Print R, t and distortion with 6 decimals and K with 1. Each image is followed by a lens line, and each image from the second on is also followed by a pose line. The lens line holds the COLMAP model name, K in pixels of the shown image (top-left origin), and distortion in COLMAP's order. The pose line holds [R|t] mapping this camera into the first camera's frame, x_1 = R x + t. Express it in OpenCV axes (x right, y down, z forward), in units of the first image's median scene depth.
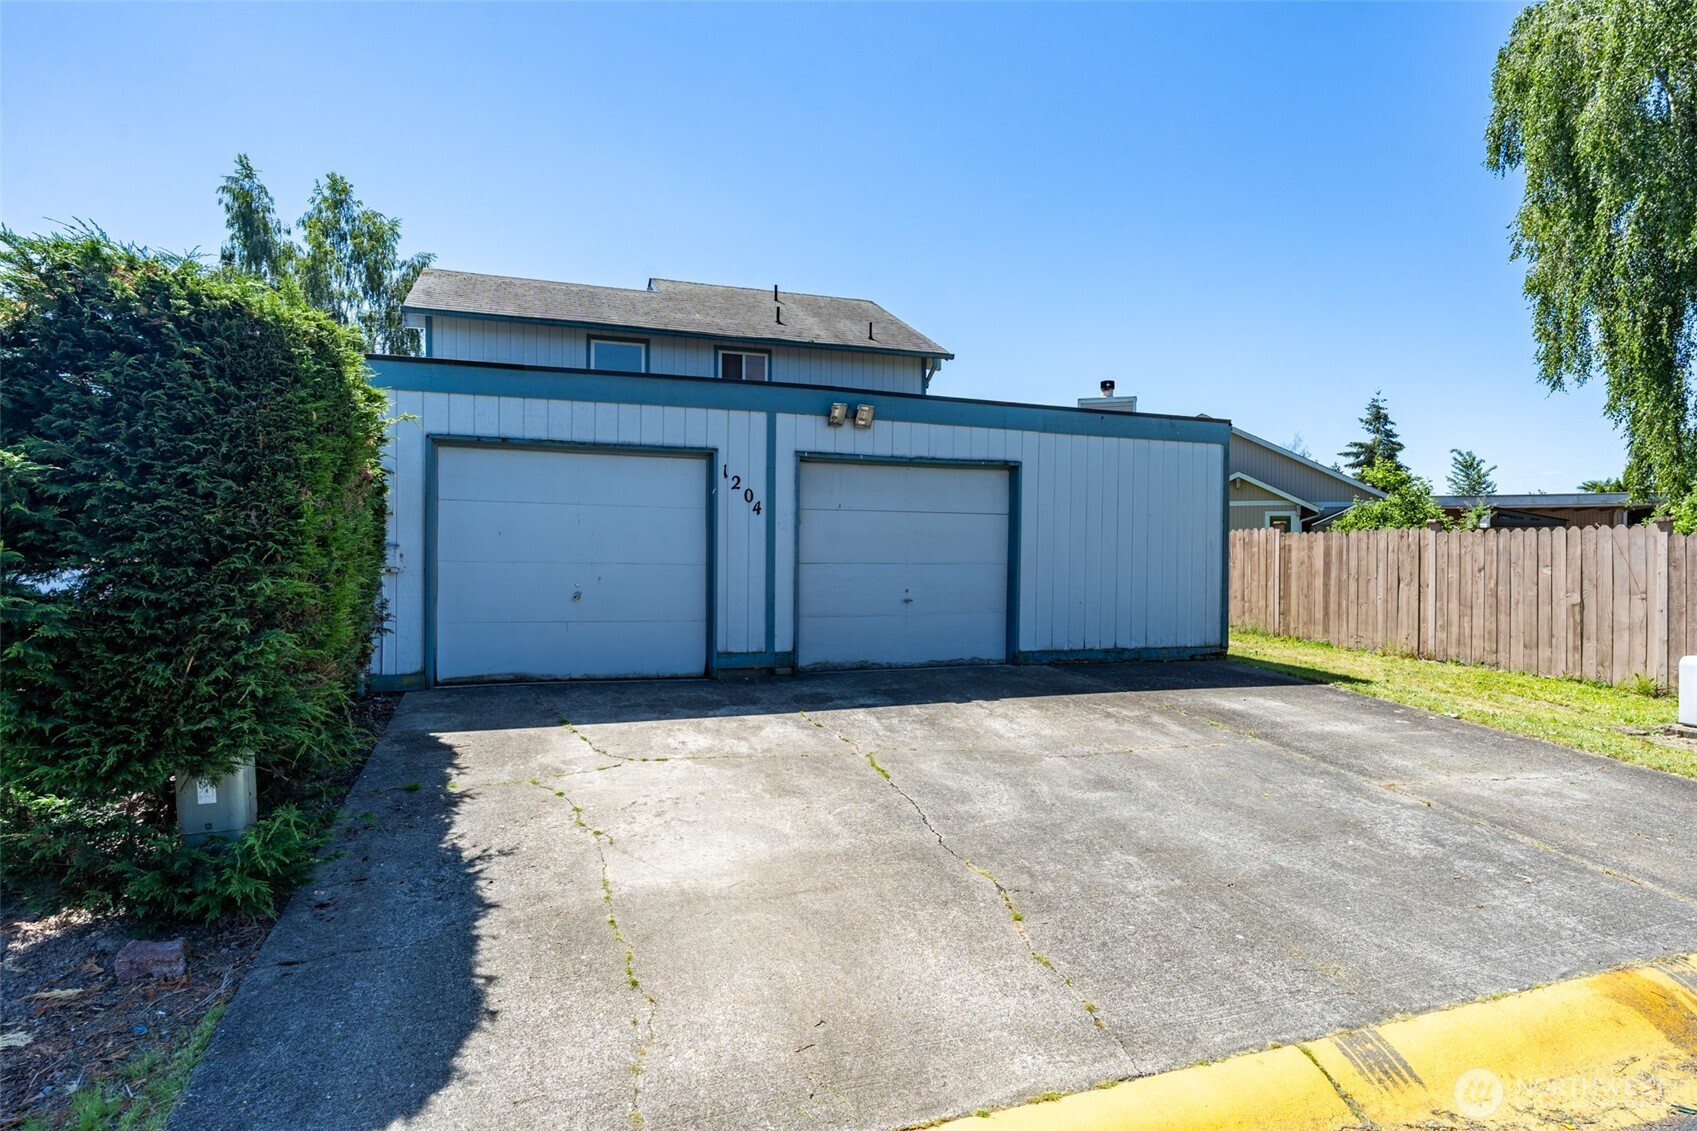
lens RADIAL K [[916.7, 0, 846.9], [0, 916.7, 564.7], [0, 0, 1]] dist [-0.003896, 0.000117]
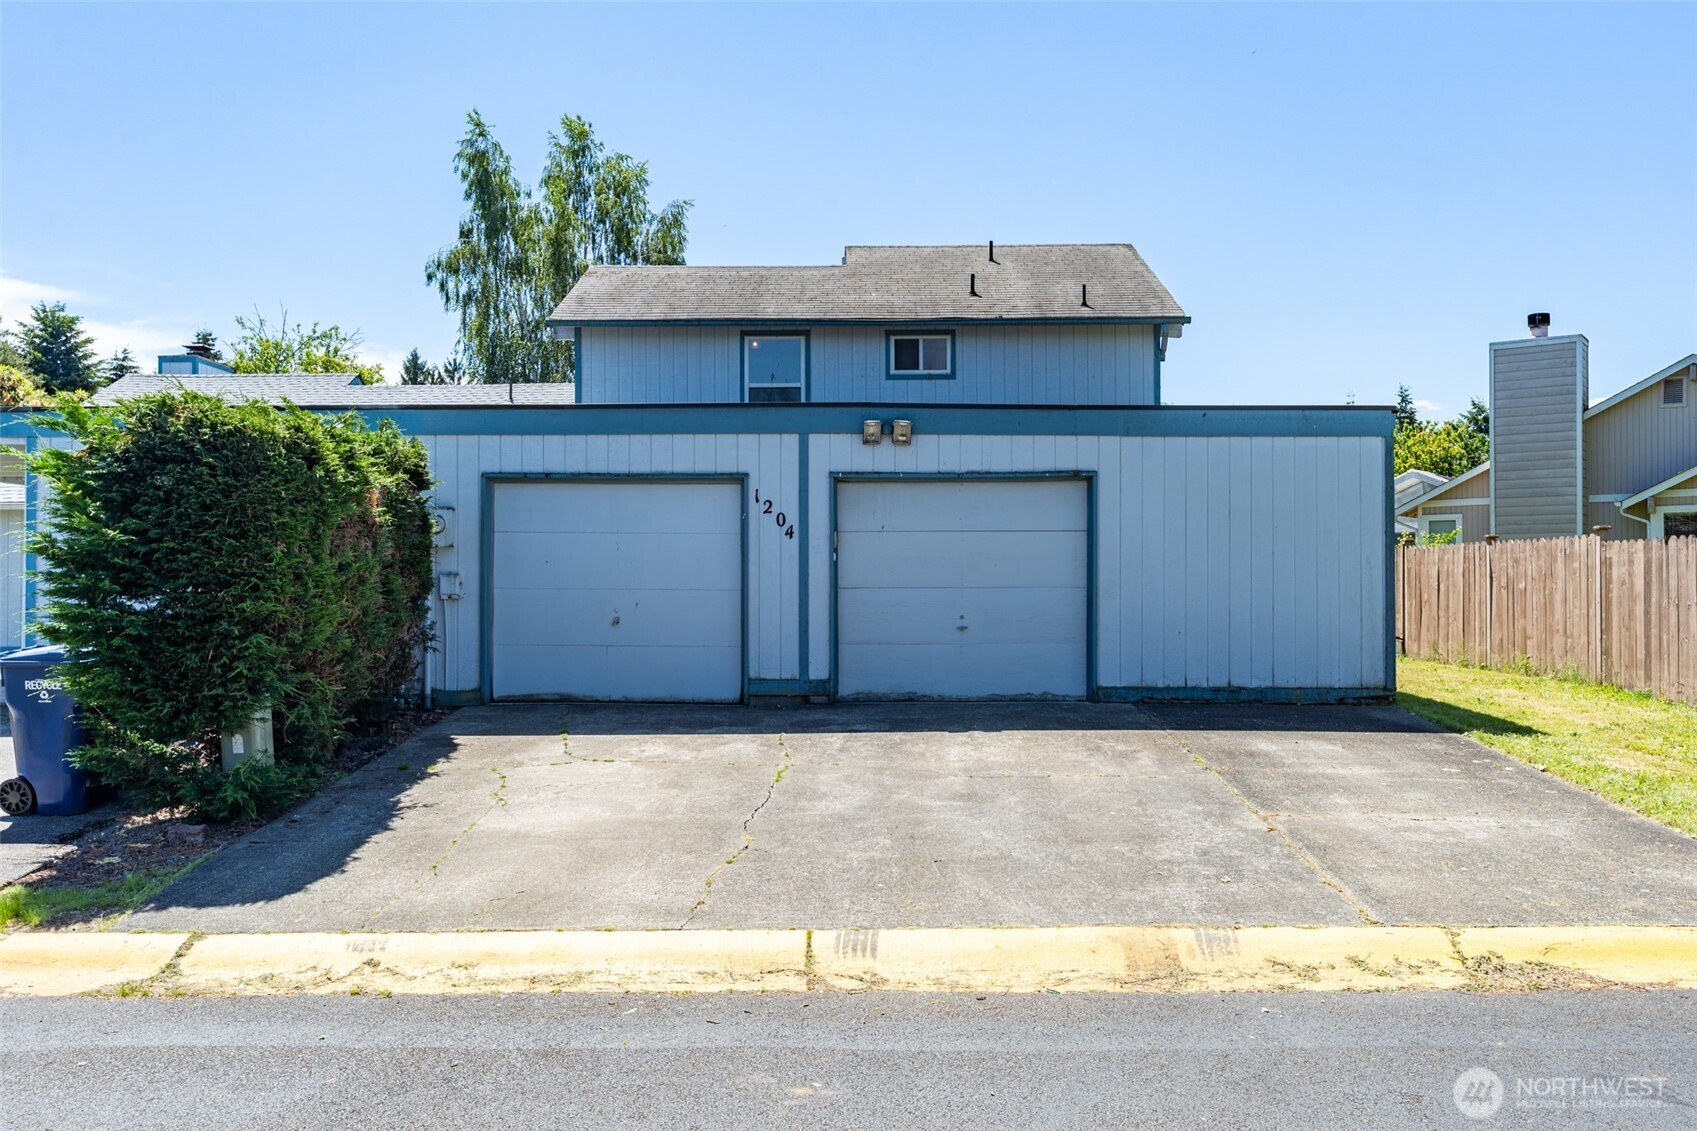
lens RADIAL K [[1363.8, 0, 851.3], [0, 1363.8, 566.3], [0, 0, 1]] dist [0.032529, -0.071931]
pose [[0.939558, -0.011708, -0.342189, 0.458008], [0.005813, 0.999817, -0.018248, 0.001831], [0.342340, 0.015155, 0.939454, -0.344104]]
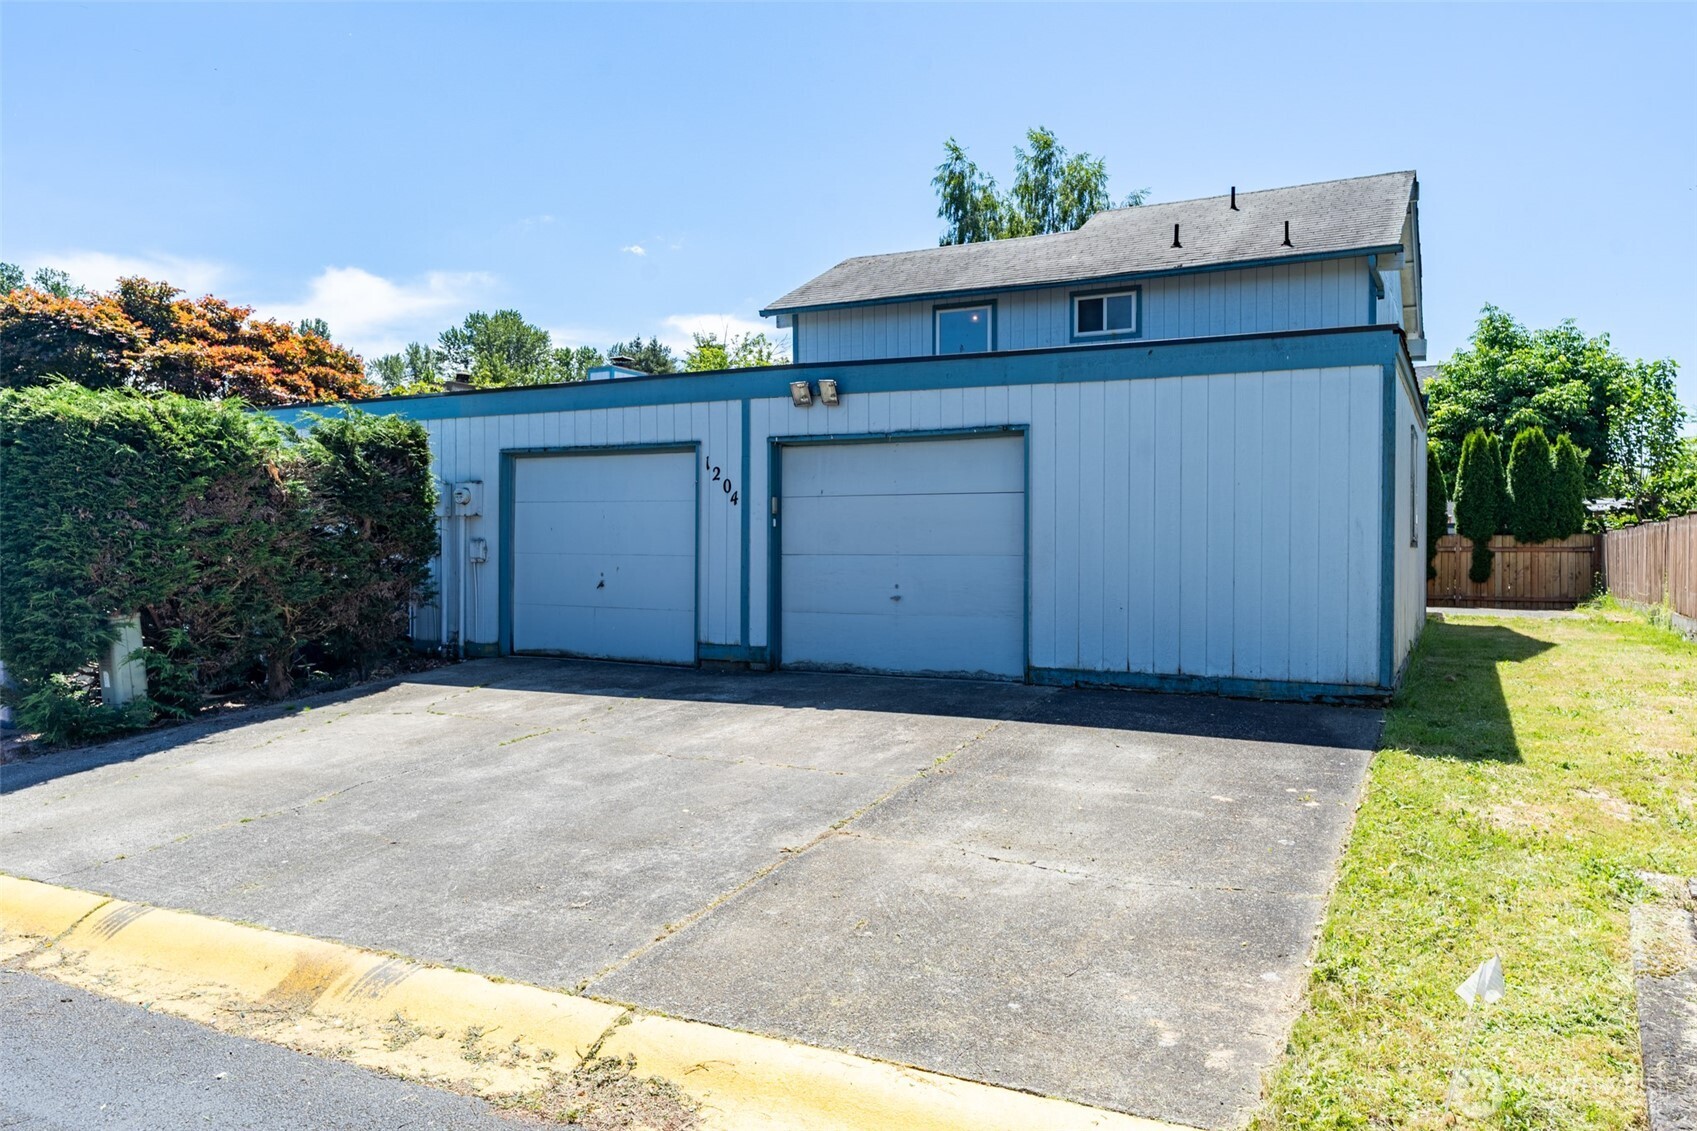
lens RADIAL K [[1207.6, 0, 846.3], [0, 1207.6, 565.6], [0, 0, 1]] dist [0.004820, 0.000710]
pose [[0.684441, 0.004262, -0.729056, 0.918078], [-0.003177, 0.999991, 0.002863, 0.006124], [0.729061, 0.000357, 0.684449, 0.200014]]
